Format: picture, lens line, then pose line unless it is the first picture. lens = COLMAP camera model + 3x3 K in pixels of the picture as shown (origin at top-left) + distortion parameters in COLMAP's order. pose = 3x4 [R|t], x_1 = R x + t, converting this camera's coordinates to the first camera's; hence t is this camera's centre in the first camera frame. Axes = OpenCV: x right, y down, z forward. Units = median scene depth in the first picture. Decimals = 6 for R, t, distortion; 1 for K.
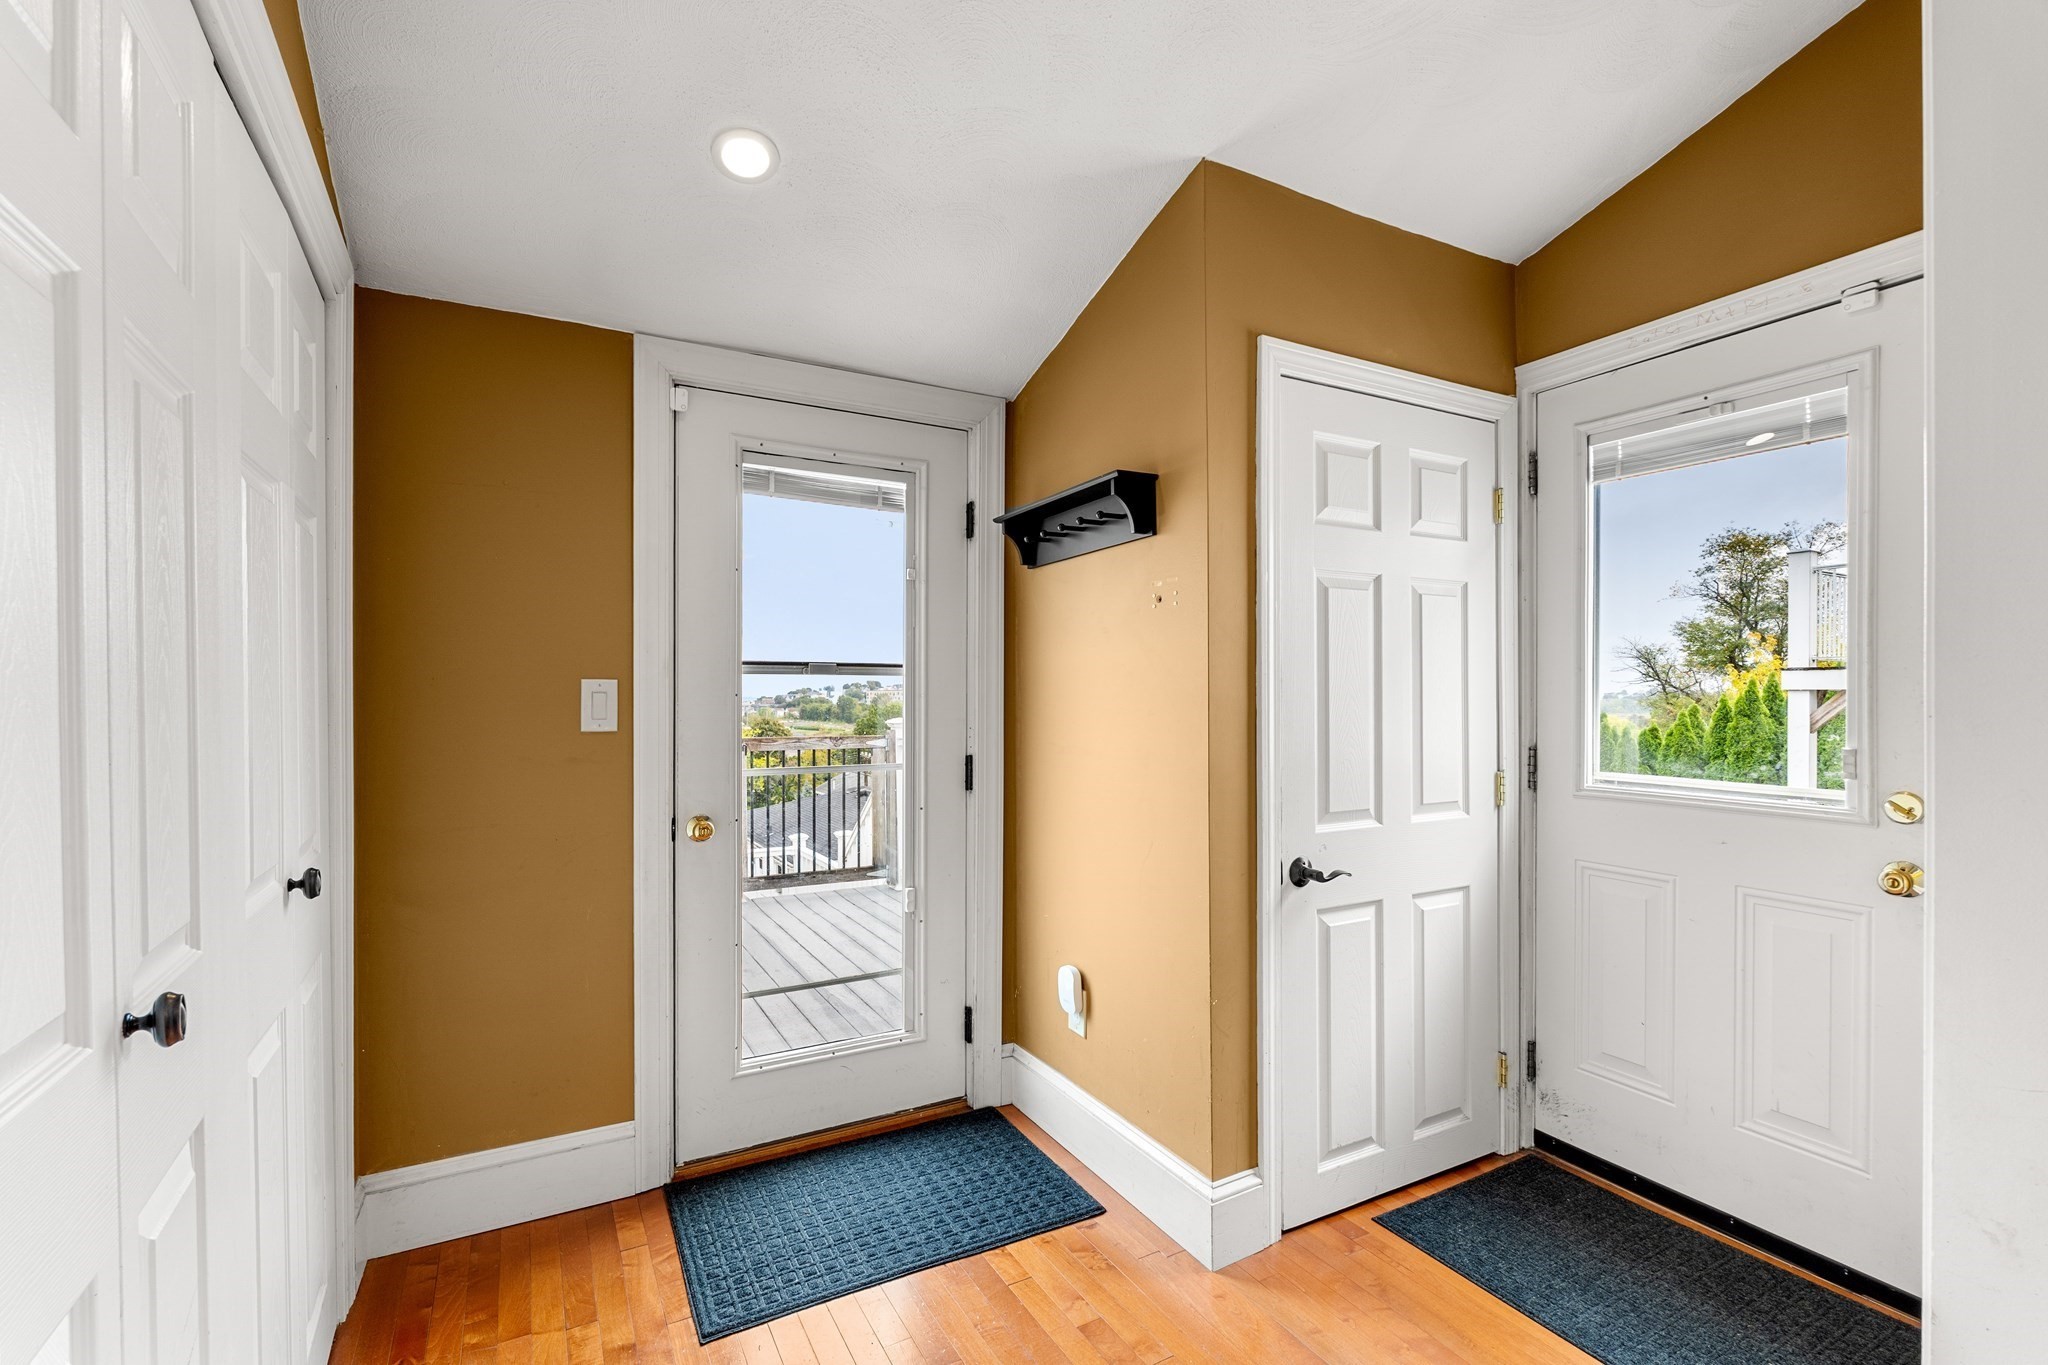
lens RADIAL K [[910.0, 0, 1023.7], [0, 910.0, 697.7], [0, 0, 1]] dist [-0.010378, 0.001813]
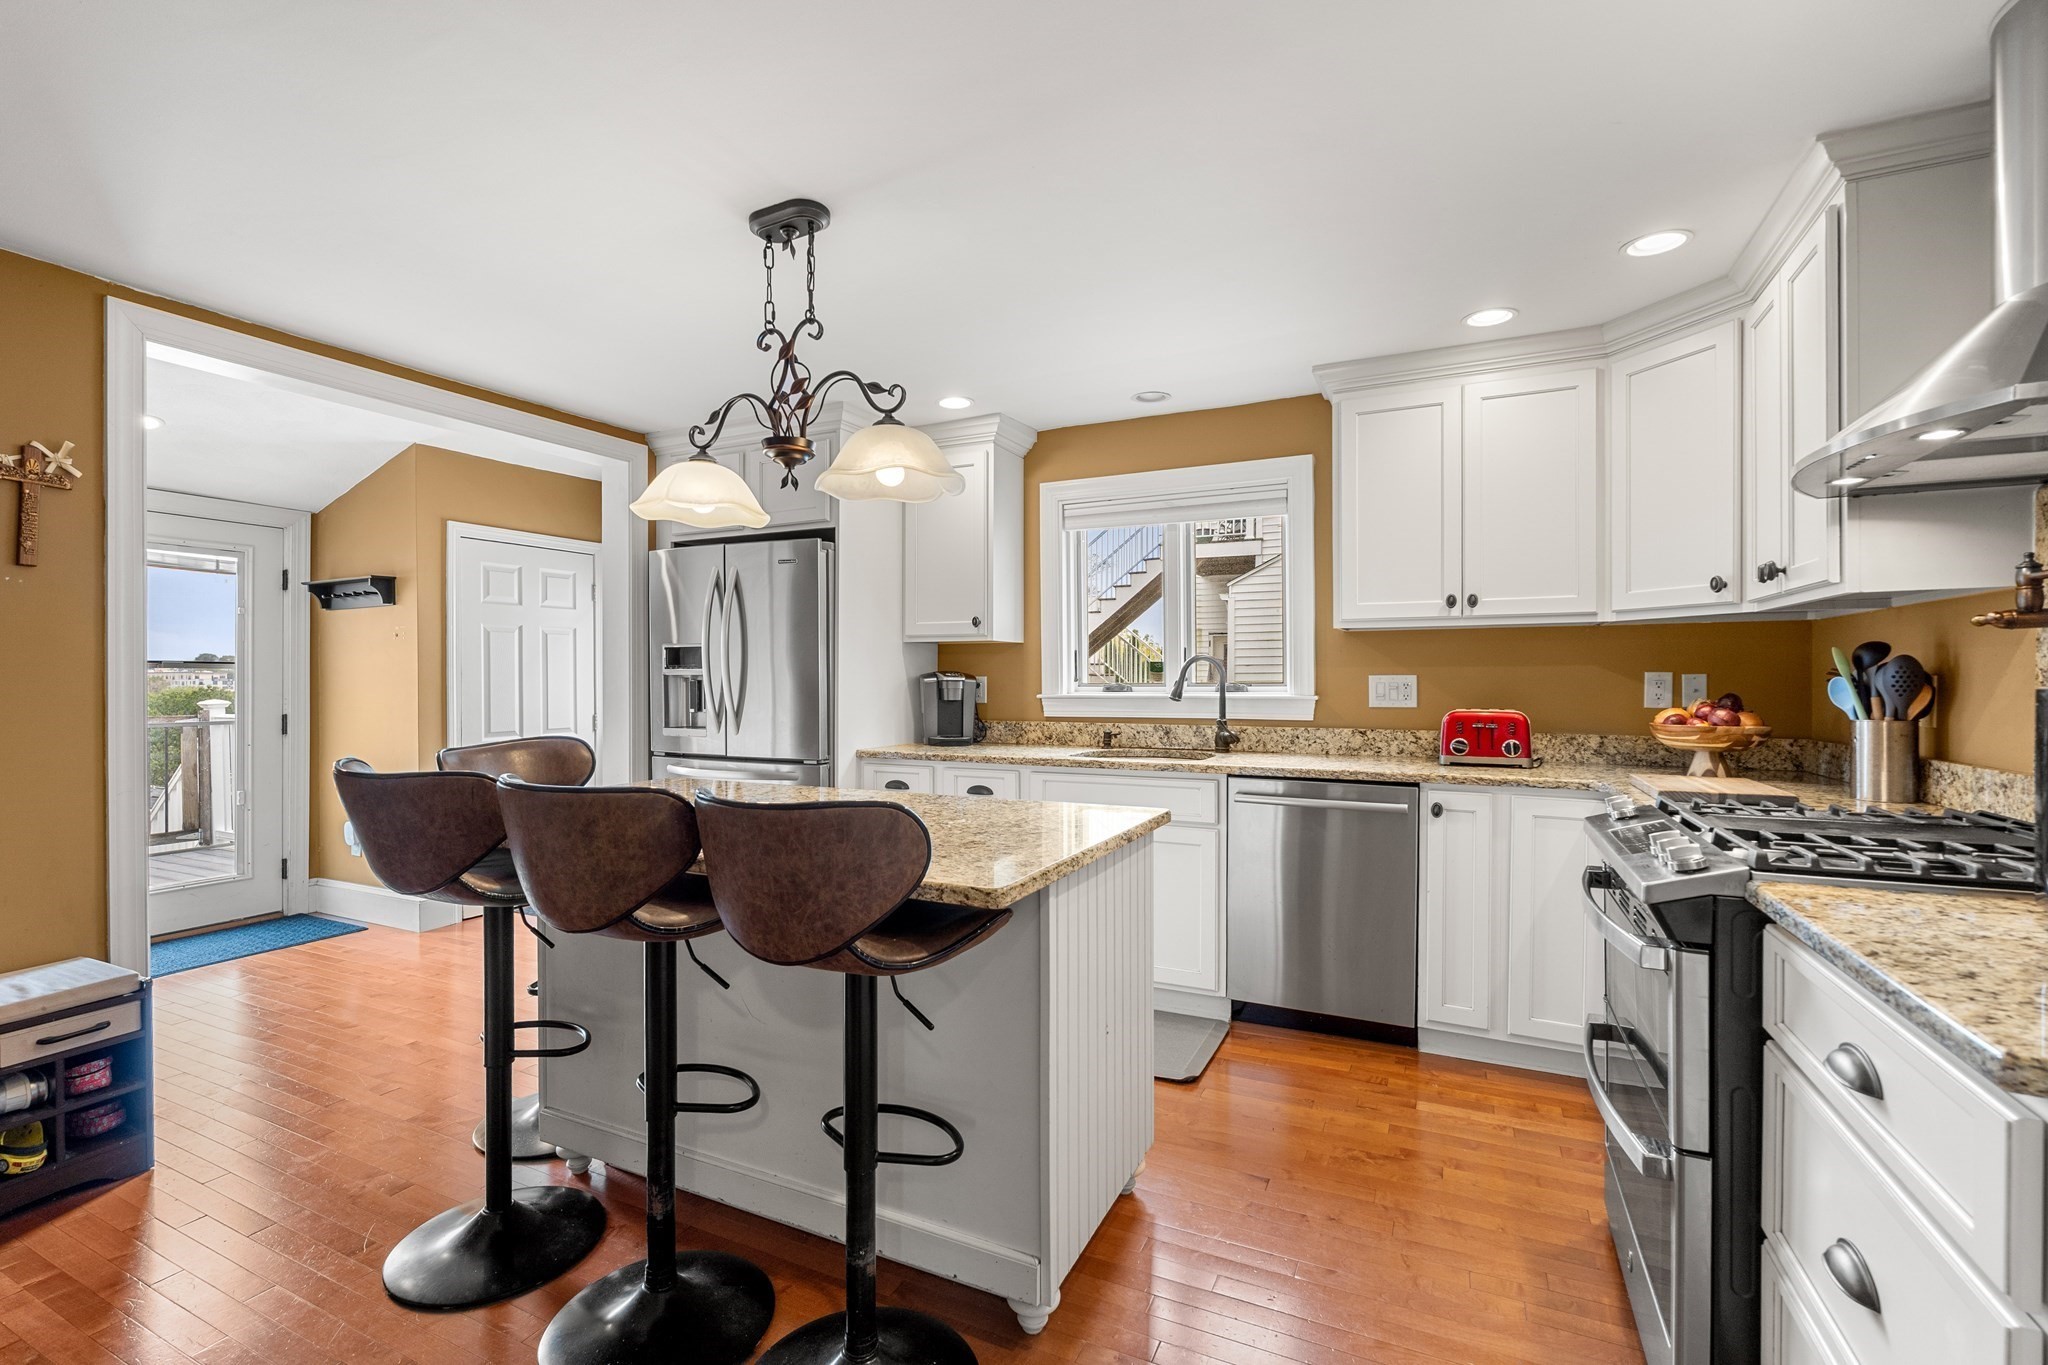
lens RADIAL K [[910.0, 0, 1016.2], [0, 910.0, 680.9], [0, 0, 1]] dist [-0.010378, 0.001813]
pose [[0.818749, -0.000993, 0.574151, 0.096098], [0.001987, 0.999997, -0.001104, 0.003218], [-0.574148, 0.002045, 0.818749, -1.267265]]
